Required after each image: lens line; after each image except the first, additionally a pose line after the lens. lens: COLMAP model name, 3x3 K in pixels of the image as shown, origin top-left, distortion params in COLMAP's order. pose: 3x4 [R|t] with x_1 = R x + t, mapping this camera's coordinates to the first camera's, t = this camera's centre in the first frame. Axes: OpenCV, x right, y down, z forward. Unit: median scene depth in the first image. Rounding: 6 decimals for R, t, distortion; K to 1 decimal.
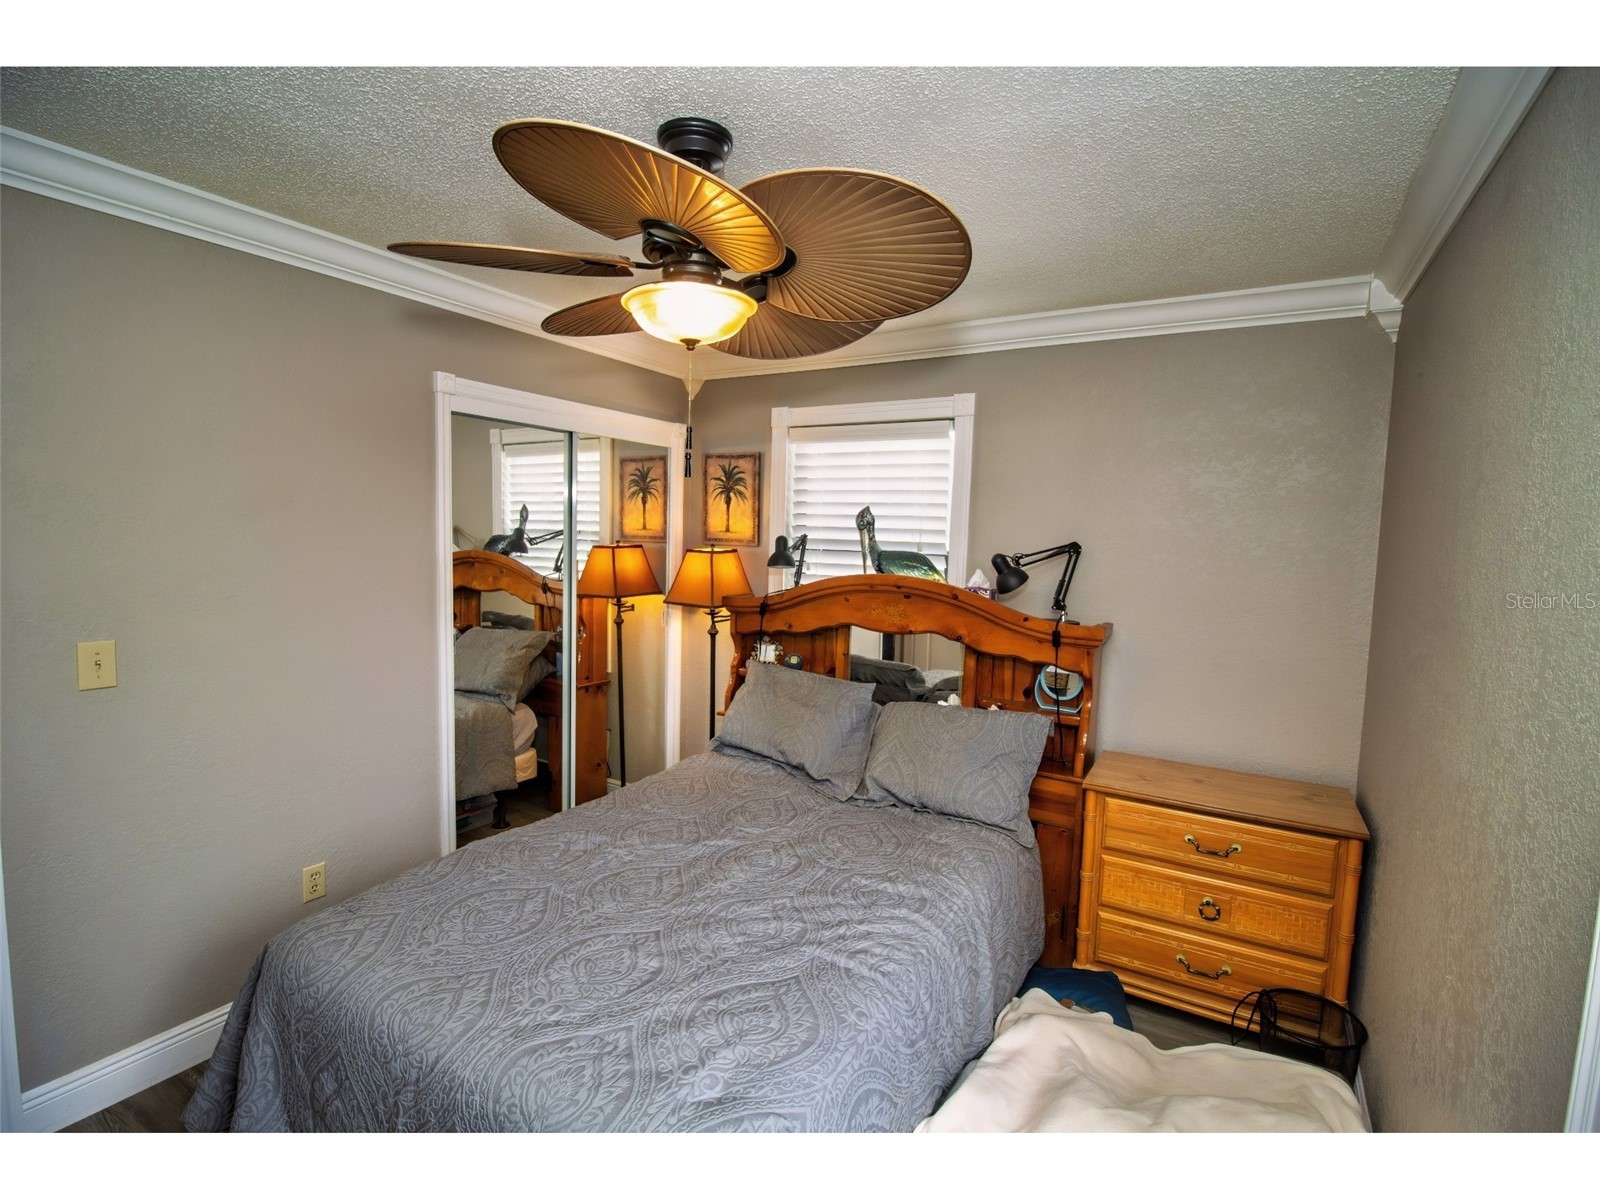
lens RADIAL K [[741.8, 0, 794.6], [0, 741.8, 592.6], [0, 0, 1]] dist [-0.002647, -0.011543]
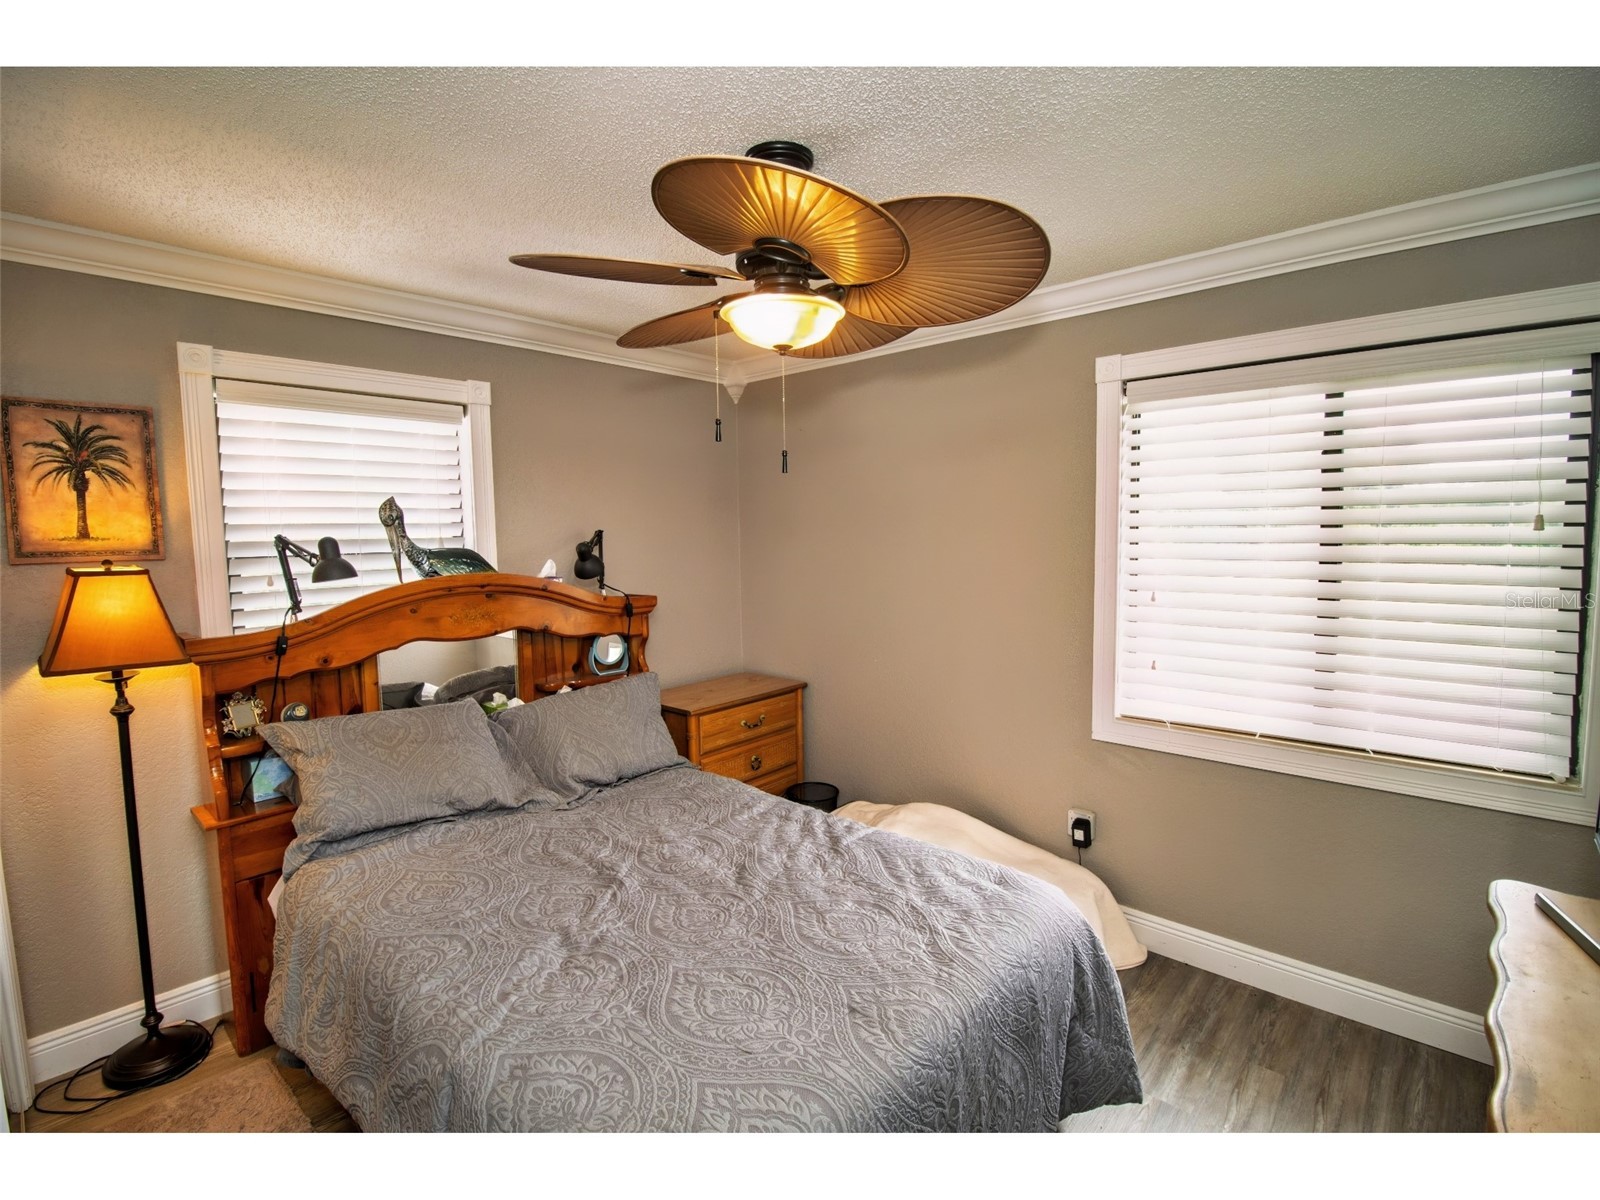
lens RADIAL K [[741.8, 0, 794.6], [0, 741.8, 592.6], [0, 0, 1]] dist [-0.002647, -0.011543]
pose [[0.196065, -0.115087, 0.973814, -0.630919], [0.101238, 0.990158, 0.096636, -0.045884], [-0.975351, 0.079640, 0.205786, 0.404450]]
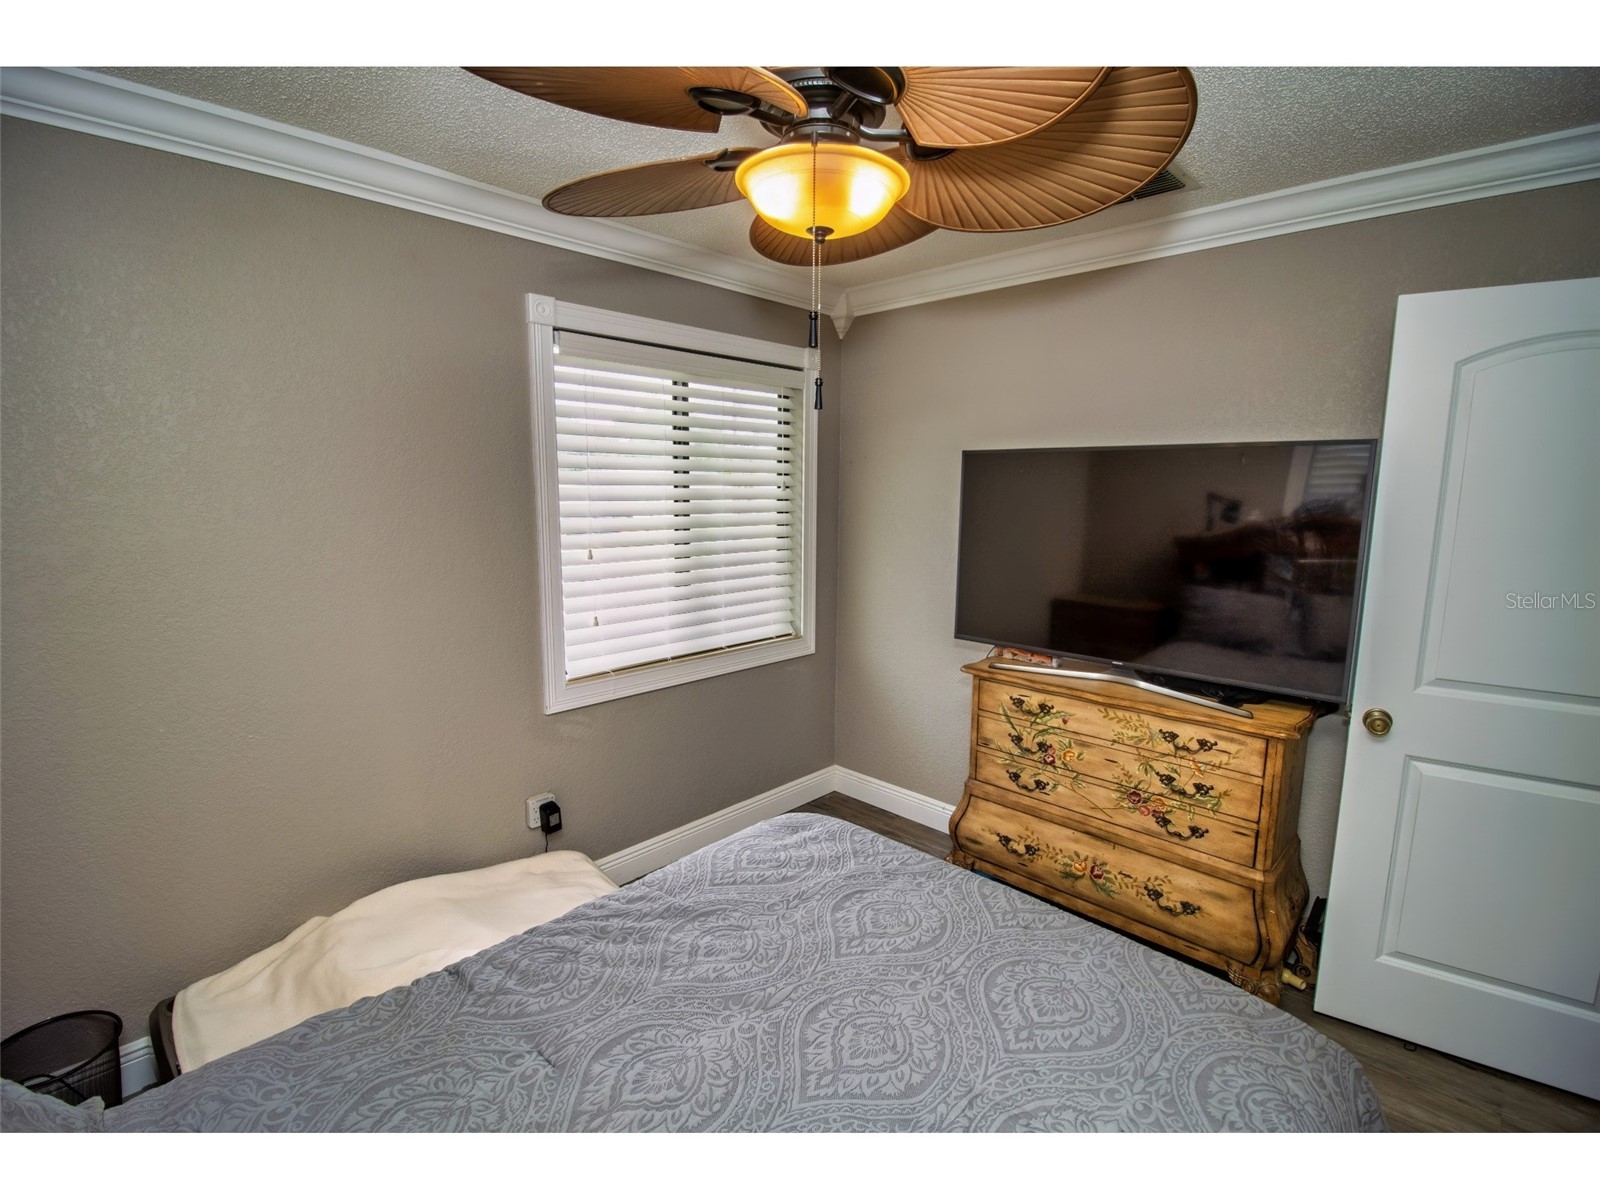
lens RADIAL K [[741.8, 0, 794.6], [0, 741.8, 592.6], [0, 0, 1]] dist [-0.002647, -0.011543]
pose [[-0.973681, -0.071783, 0.216317, -0.158042], [-0.020001, 0.972357, 0.232640, -0.077990], [-0.227037, 0.222191, -0.948201, 0.933651]]
